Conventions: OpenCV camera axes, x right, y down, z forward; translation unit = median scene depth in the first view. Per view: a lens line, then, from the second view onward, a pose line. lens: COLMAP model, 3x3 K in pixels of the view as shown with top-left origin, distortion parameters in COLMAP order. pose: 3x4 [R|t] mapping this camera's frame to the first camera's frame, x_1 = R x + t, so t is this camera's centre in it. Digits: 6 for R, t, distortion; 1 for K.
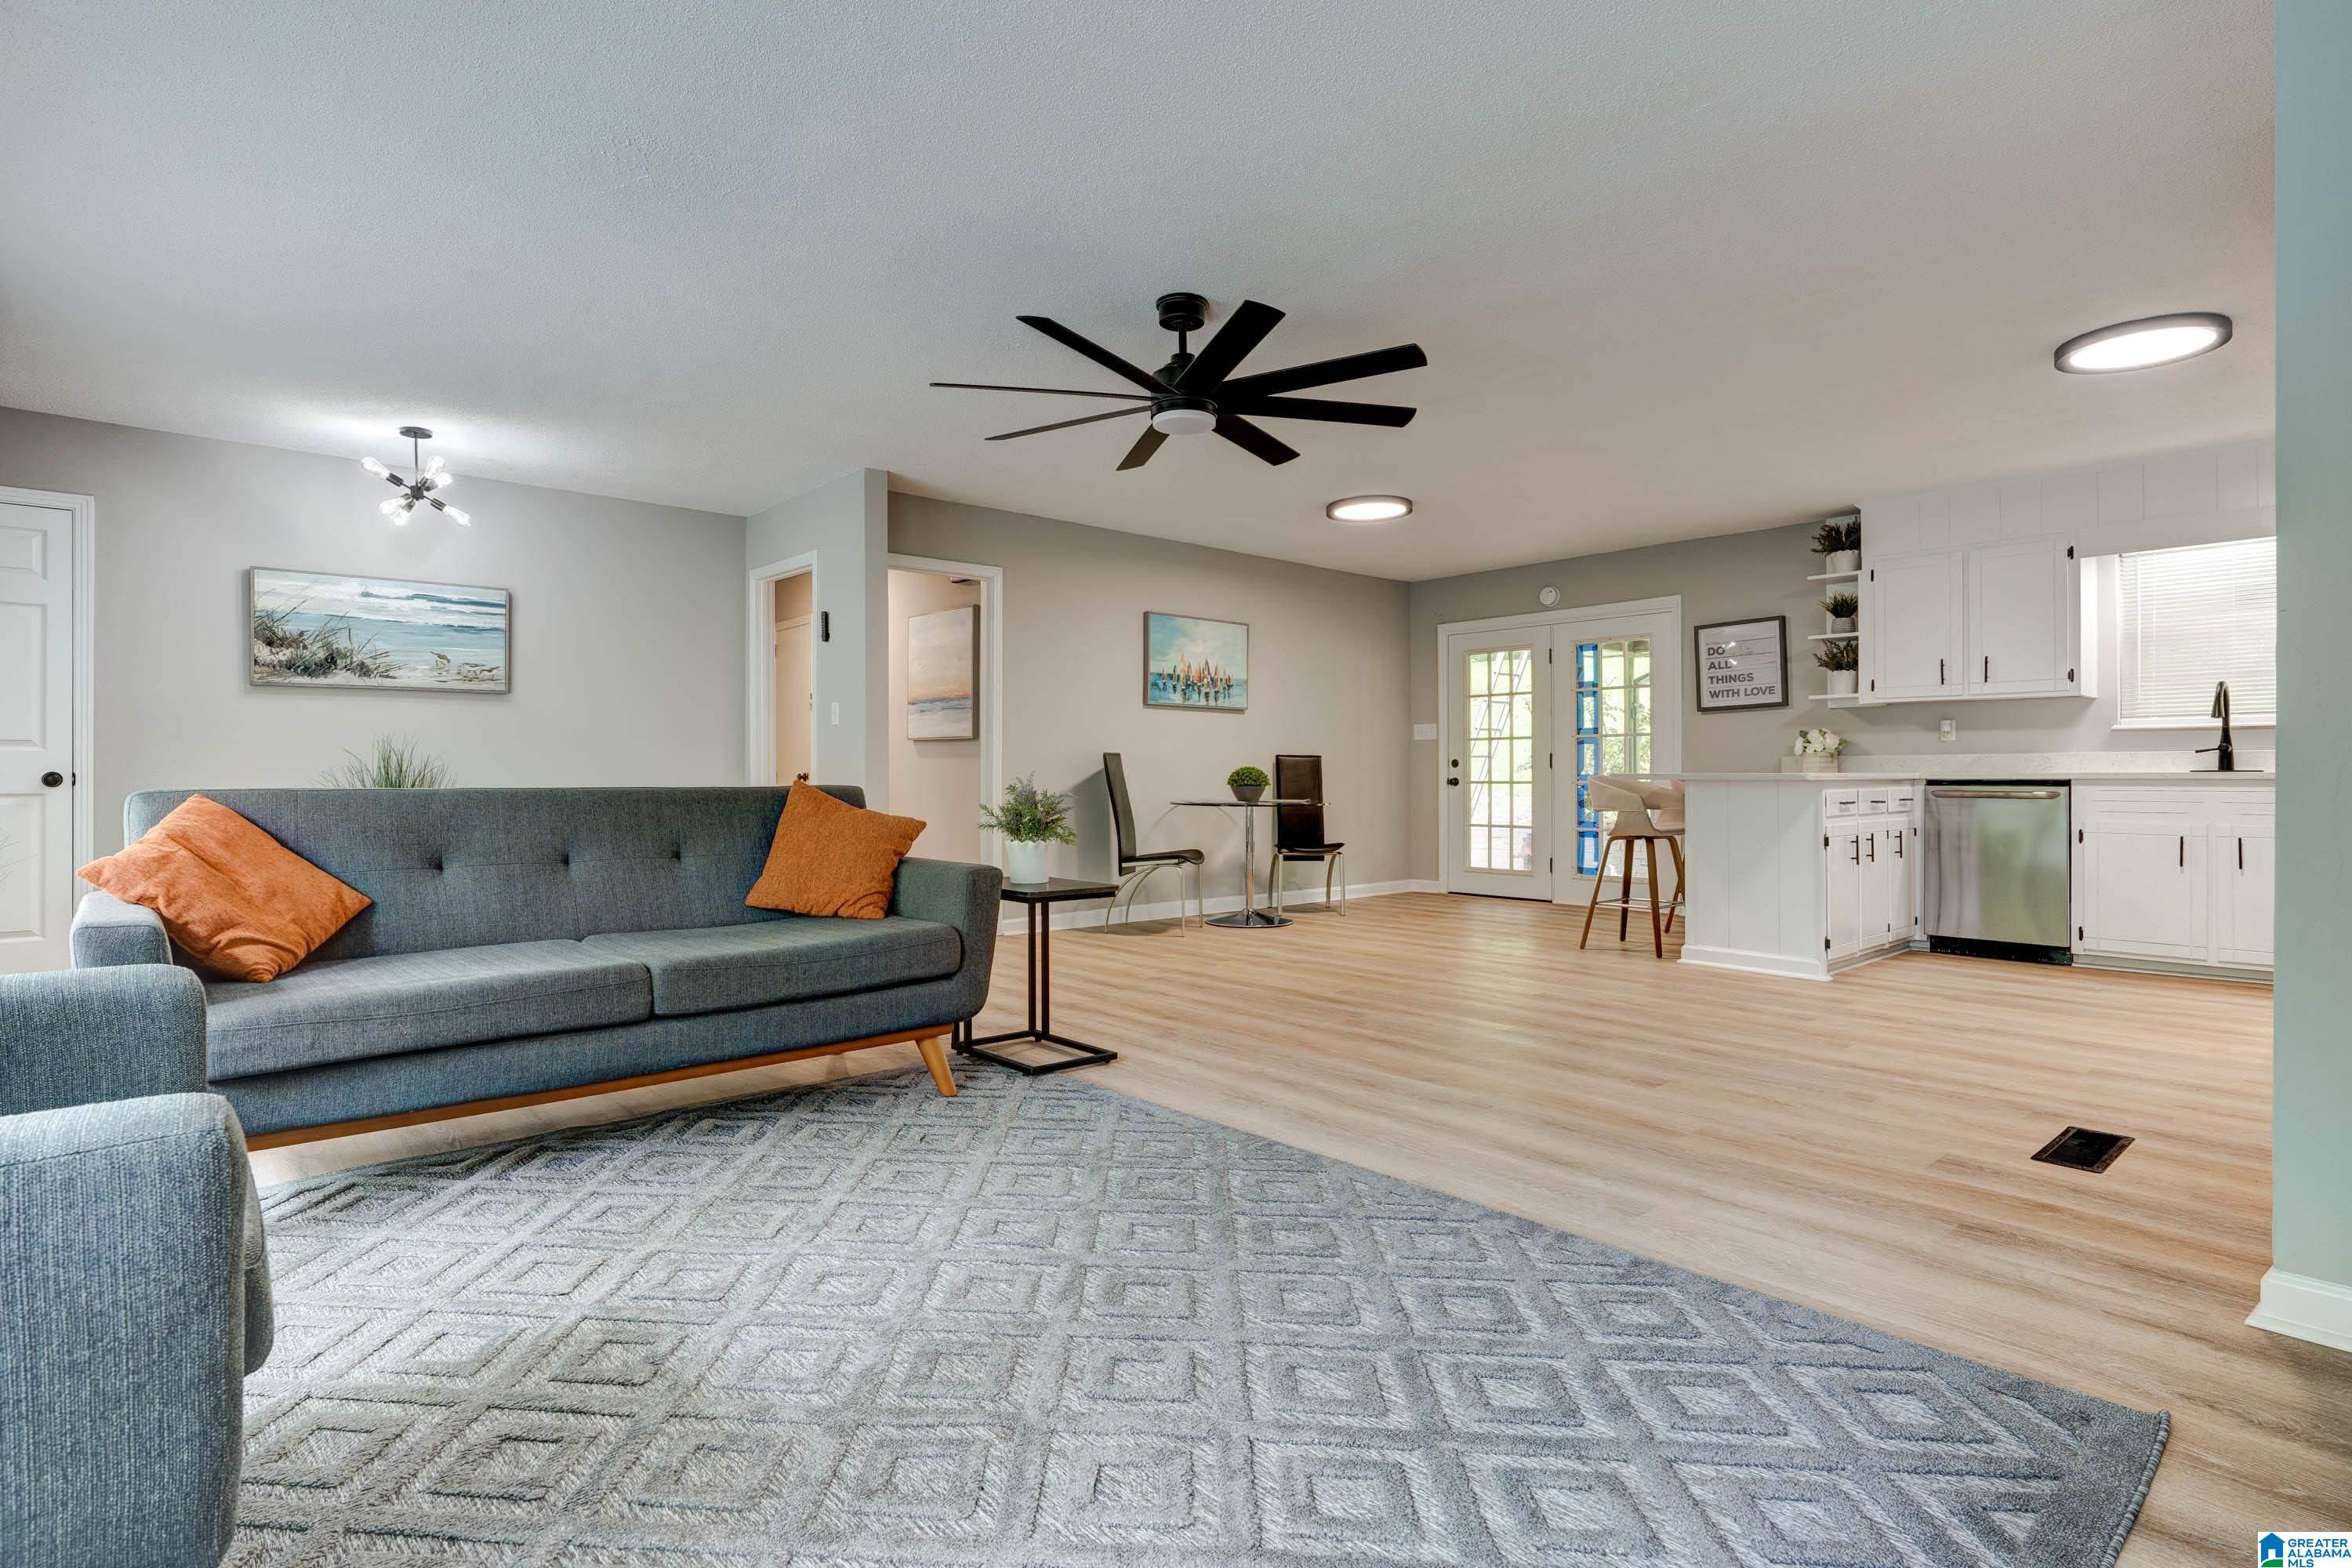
lens RADIAL K [[1166.0, 0, 1181.9], [0, 1166.0, 779.3], [0, 0, 1]] dist [0.003463, 0.000408]
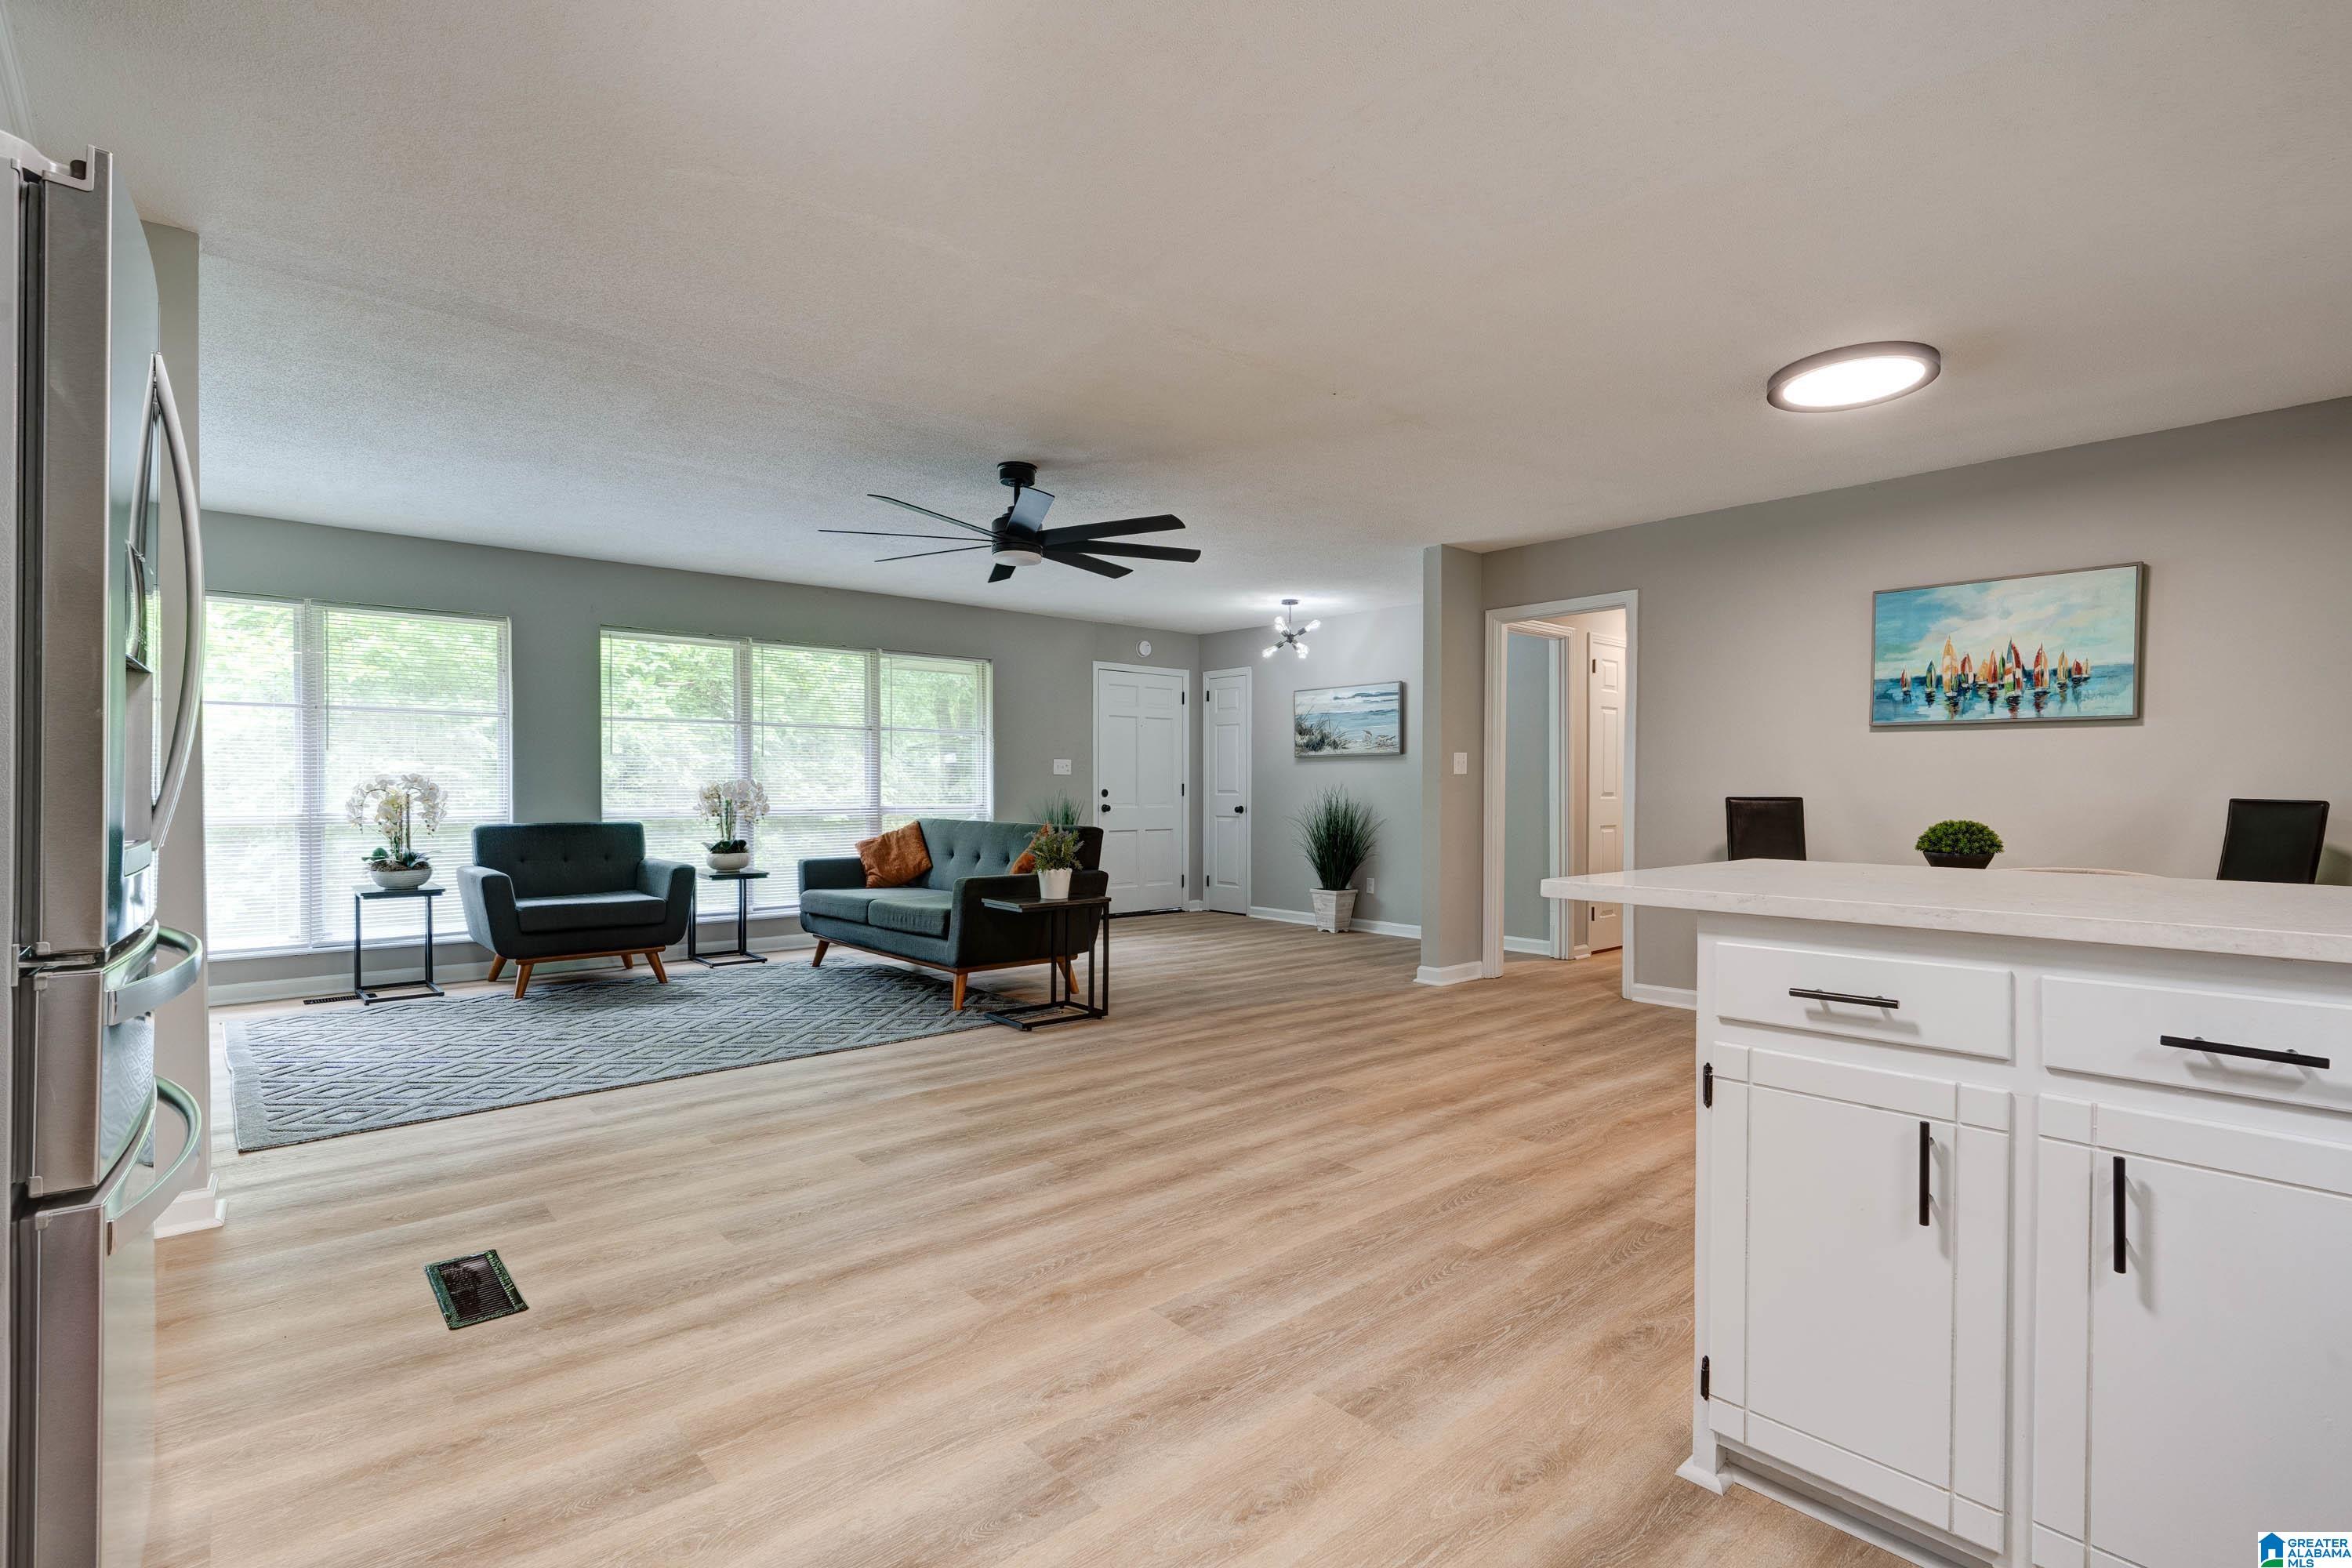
lens RADIAL K [[1102.5, 0, 1181.5], [0, 1102.5, 788.0], [0, 0, 1]] dist [0.016056, 0.000161]
pose [[-0.000207, 0.000677, -1.000000, 0.793932], [-0.009038, 0.999959, 0.000679, -0.031451], [0.999959, 0.009038, -0.000201, 0.752261]]
